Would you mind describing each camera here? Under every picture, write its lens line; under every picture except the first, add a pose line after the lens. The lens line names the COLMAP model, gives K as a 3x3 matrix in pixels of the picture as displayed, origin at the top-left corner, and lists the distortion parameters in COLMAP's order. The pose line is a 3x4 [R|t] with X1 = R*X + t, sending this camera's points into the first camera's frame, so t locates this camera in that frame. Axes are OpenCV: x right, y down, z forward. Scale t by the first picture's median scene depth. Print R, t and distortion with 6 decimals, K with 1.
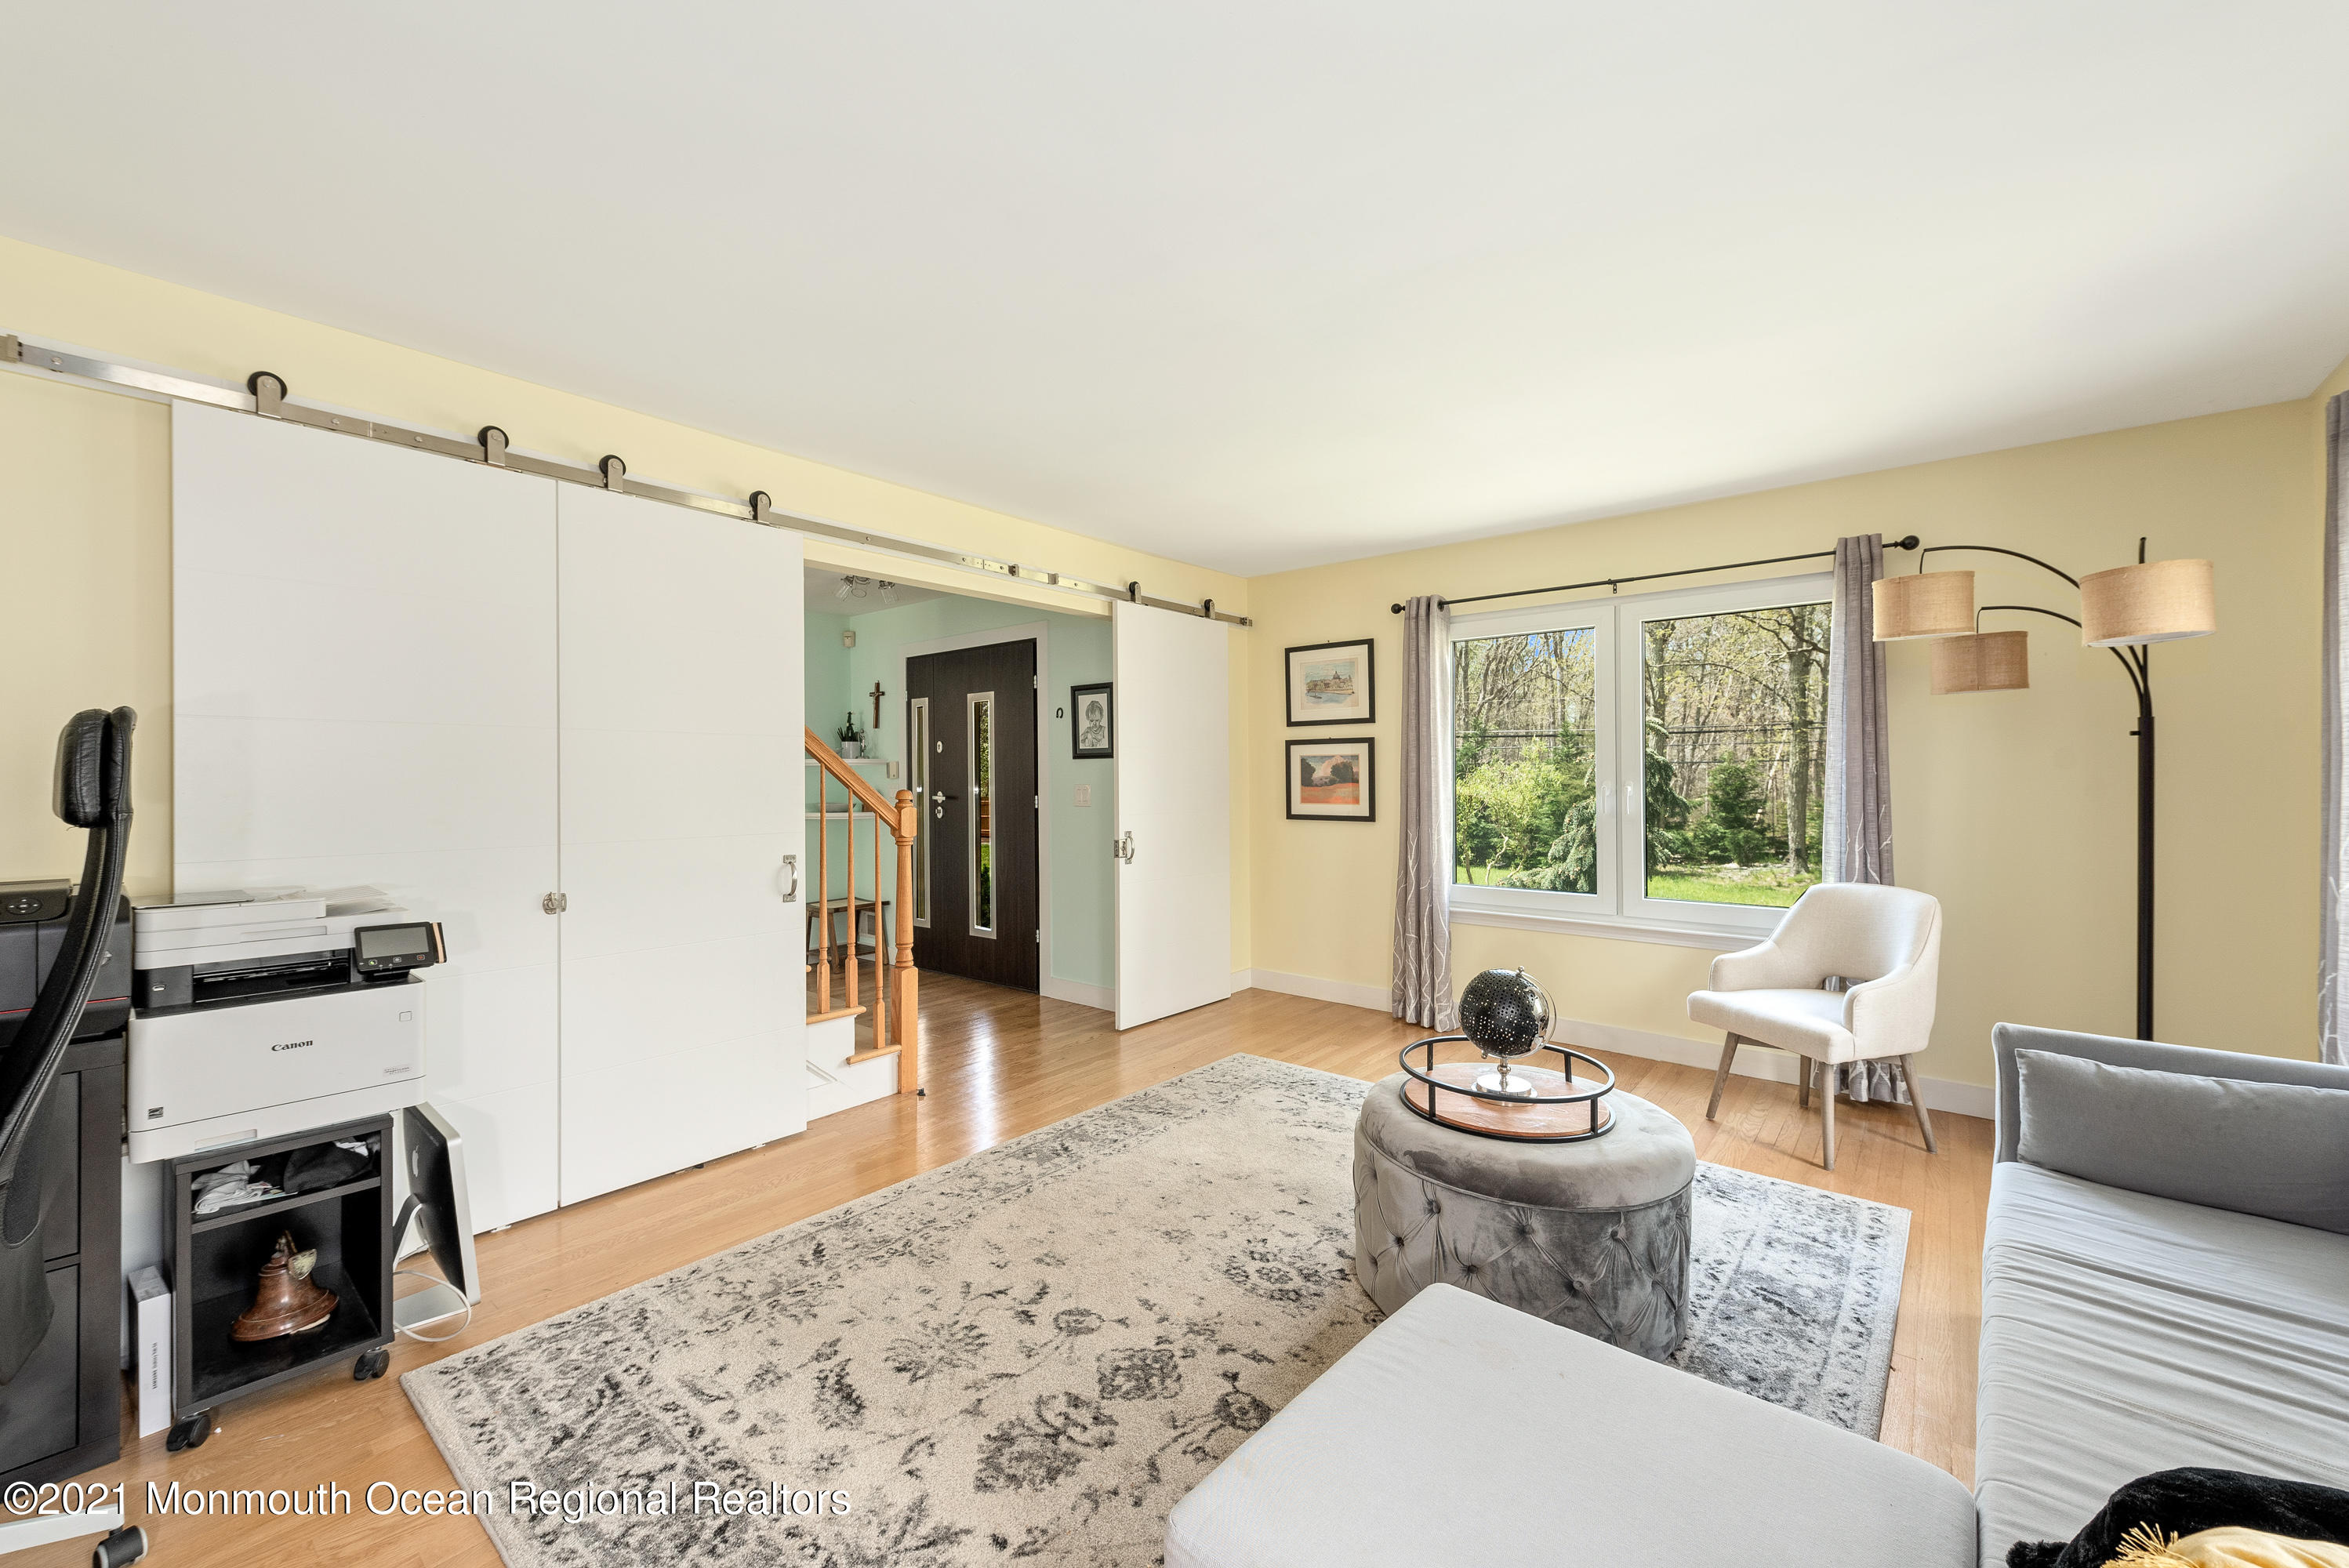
lens RADIAL K [[926.0, 0, 1165.7], [0, 926.0, 776.2], [0, 0, 1]] dist [0.001468, -0.000651]
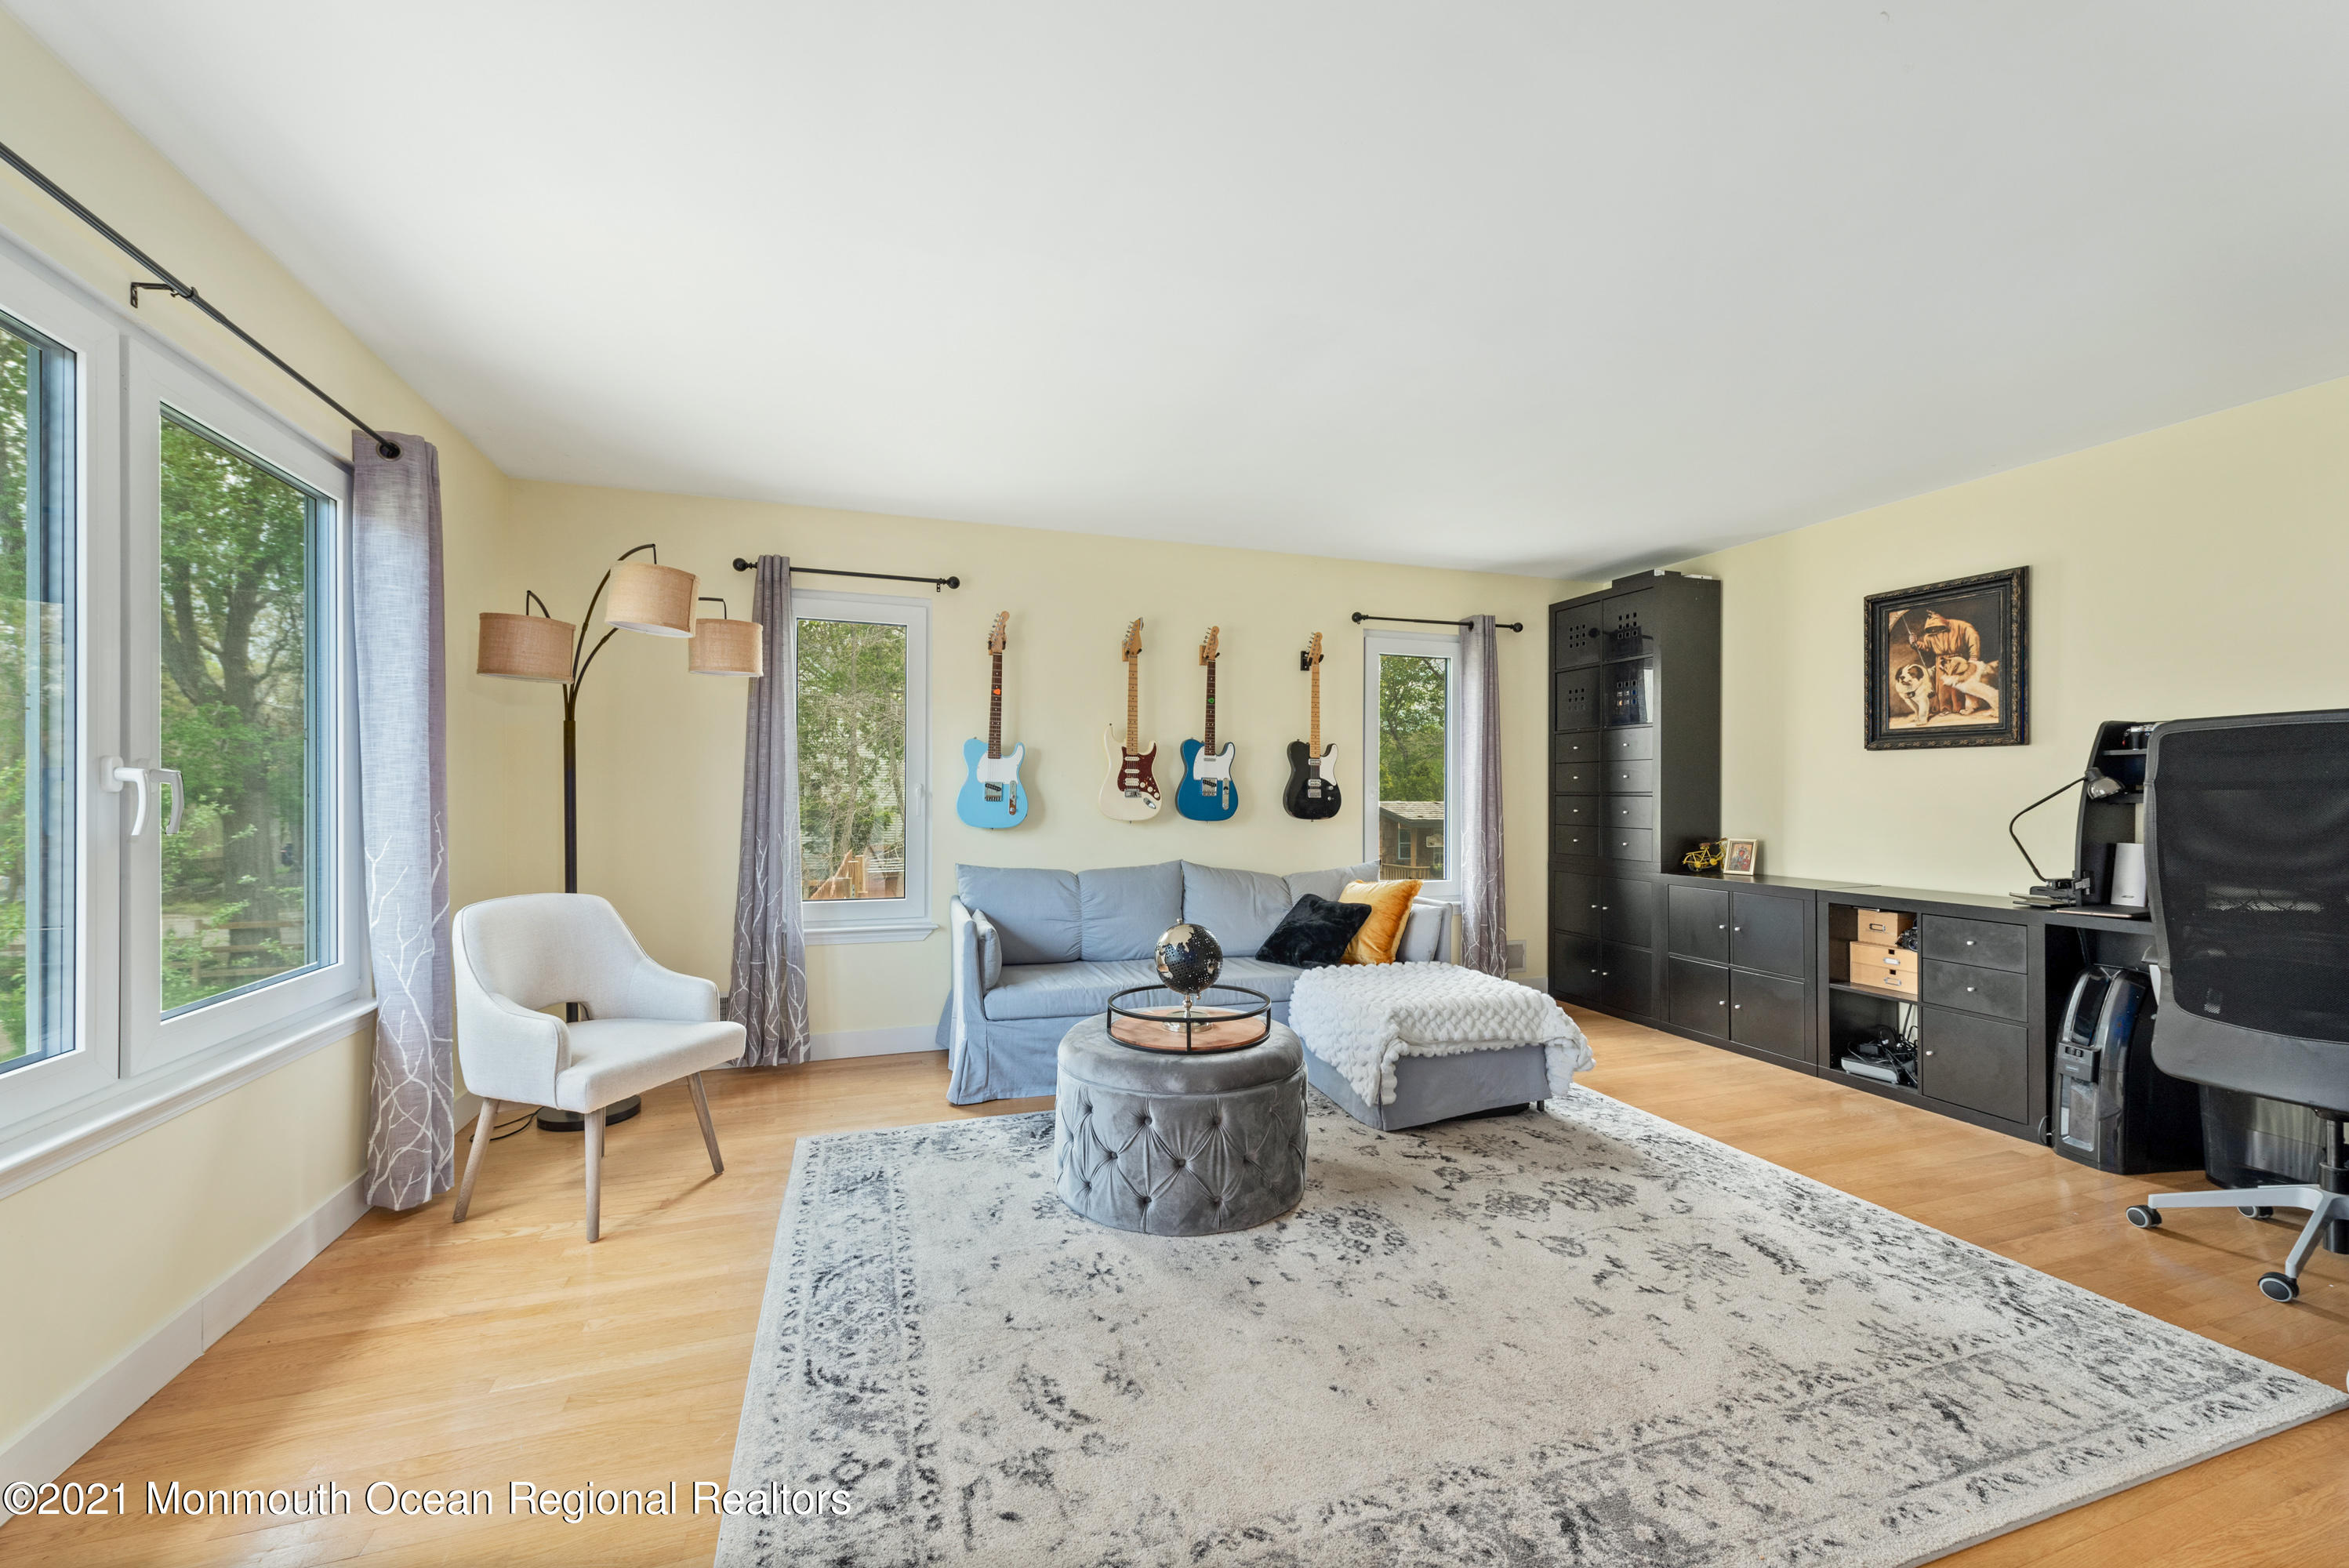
lens RADIAL K [[926.0, 0, 1179.3], [0, 926.0, 798.0], [0, 0, 1]] dist [0.001468, -0.000651]
pose [[-0.866932, 0.001574, 0.498425, -0.218701], [0.001268, 0.999999, -0.000952, 0.041692], [-0.498426, -0.000194, -0.866933, 1.914073]]
